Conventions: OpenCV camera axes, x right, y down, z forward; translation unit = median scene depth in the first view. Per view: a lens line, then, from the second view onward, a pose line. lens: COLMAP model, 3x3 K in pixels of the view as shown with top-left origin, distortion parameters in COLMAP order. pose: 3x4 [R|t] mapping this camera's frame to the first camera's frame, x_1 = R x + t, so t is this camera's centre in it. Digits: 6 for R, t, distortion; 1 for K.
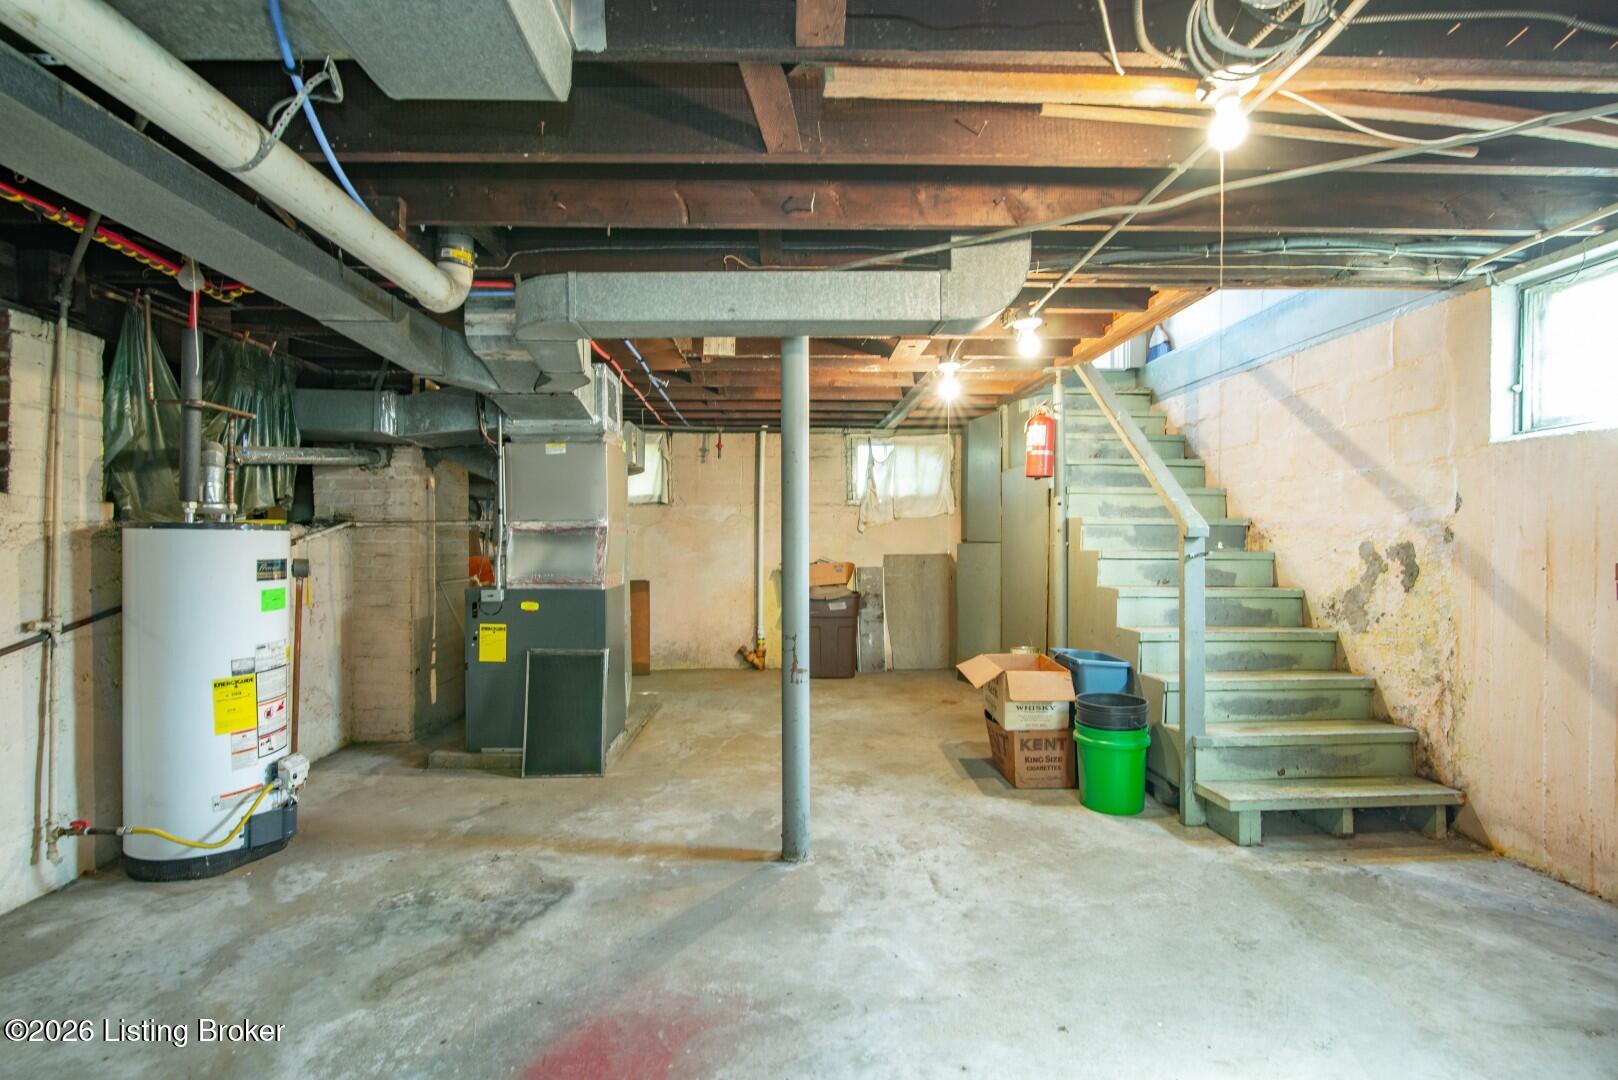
lens RADIAL K [[765.6, 0, 802.3], [0, 765.6, 541.3], [0, 0, 1]] dist [-0.018453, 0.001023]
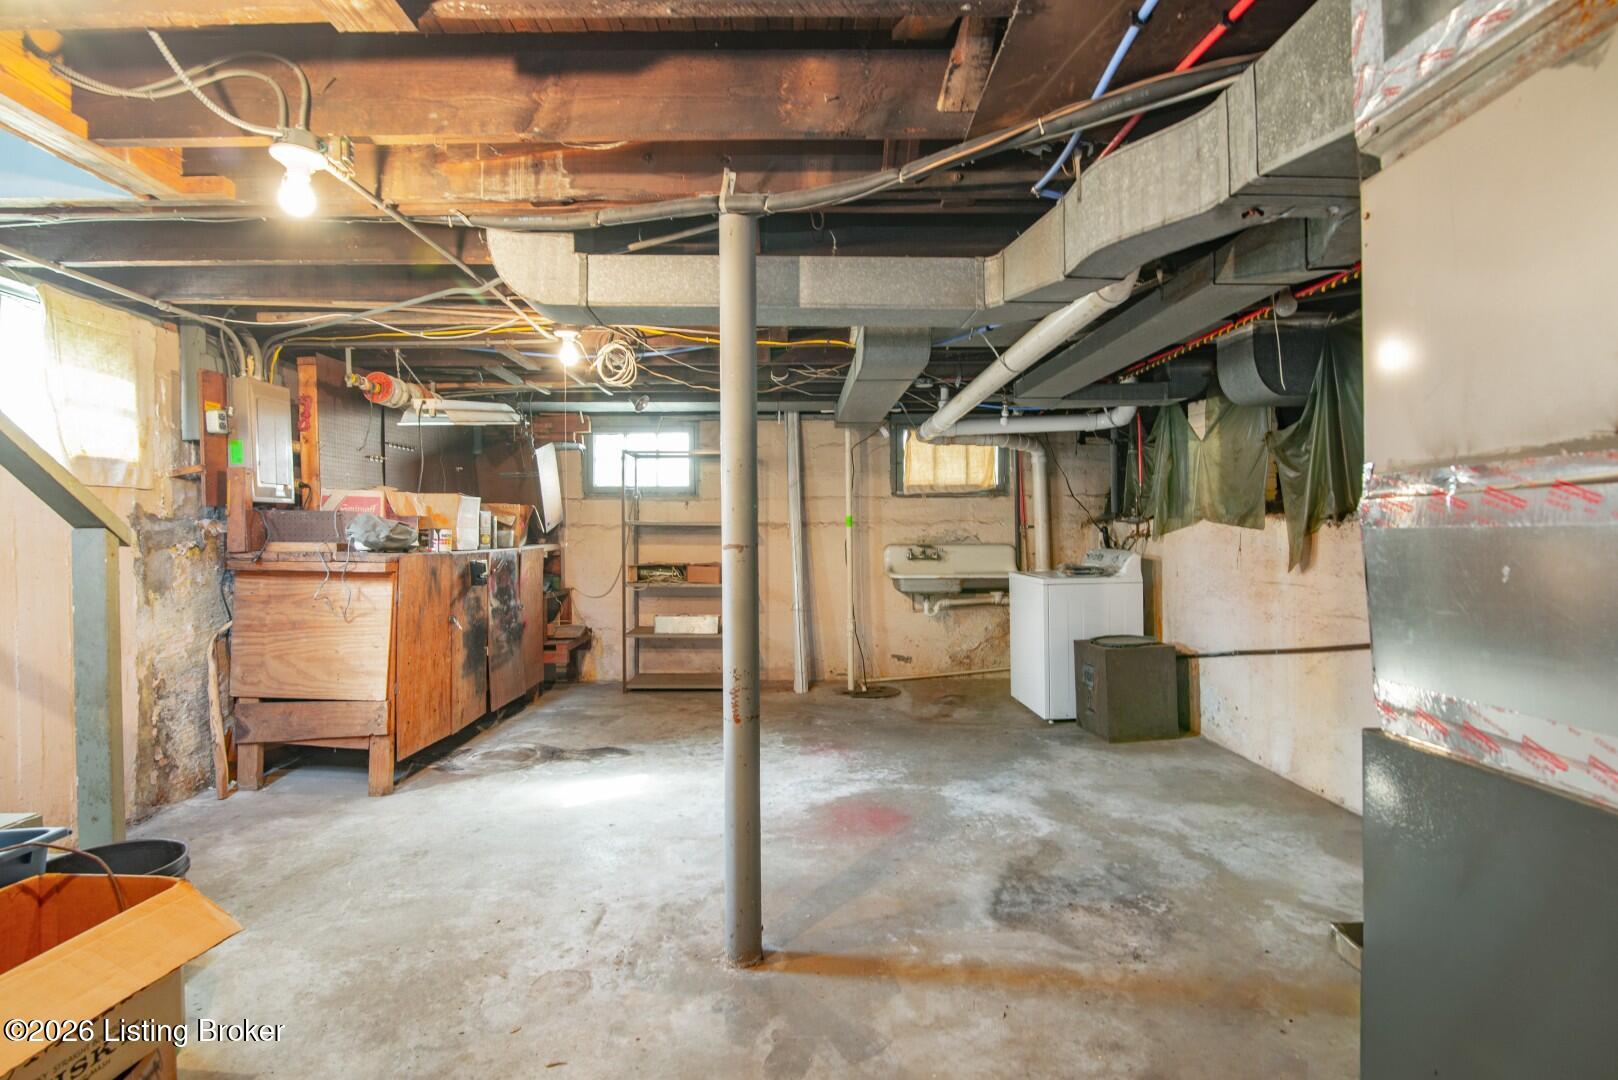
lens RADIAL K [[765.6, 0, 810.8], [0, 765.6, 530.5], [0, 0, 1]] dist [-0.018453, 0.001023]
pose [[-0.999871, 0.009629, 0.012853, -0.101417], [0.009603, 0.999952, -0.002128, -0.013186], [-0.012873, -0.002005, -0.999915, 2.001339]]
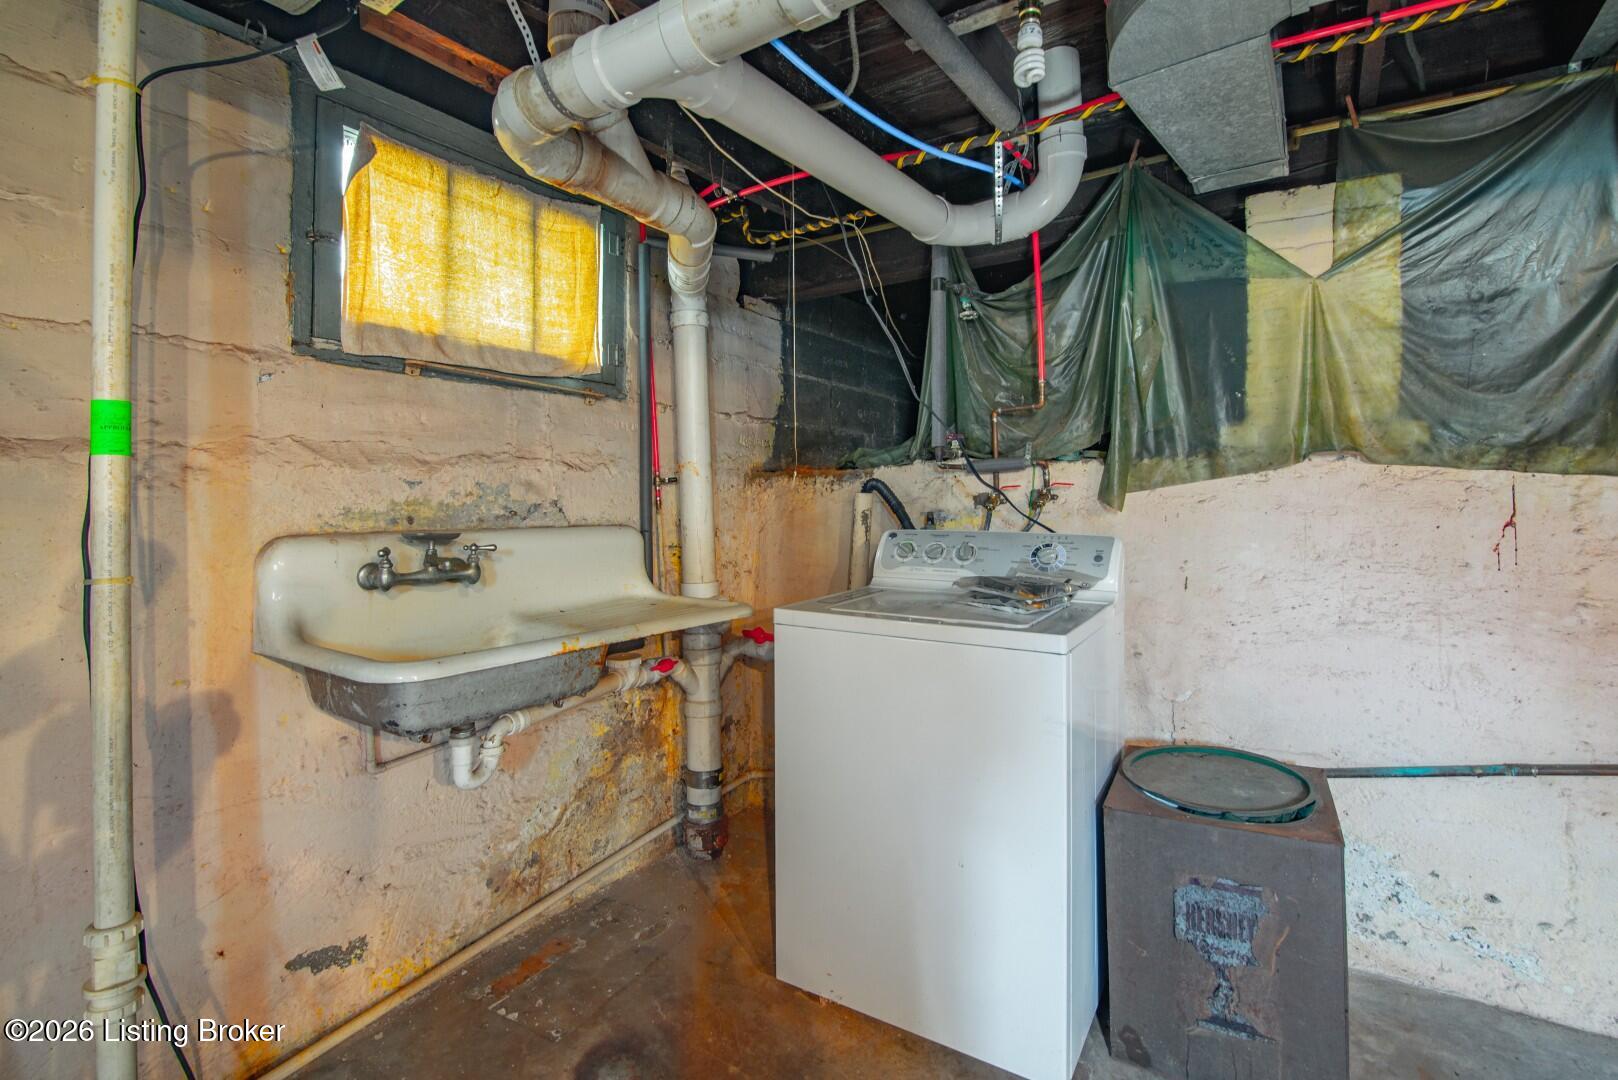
lens RADIAL K [[765.6, 0, 783.3], [0, 765.6, 483.2], [0, 0, 1]] dist [-0.018453, 0.001023]
pose [[-0.588962, -0.012981, -0.808056, -0.071079], [0.010828, 0.999654, -0.023952, -0.001122], [0.808088, -0.022857, -0.588618, 0.843210]]
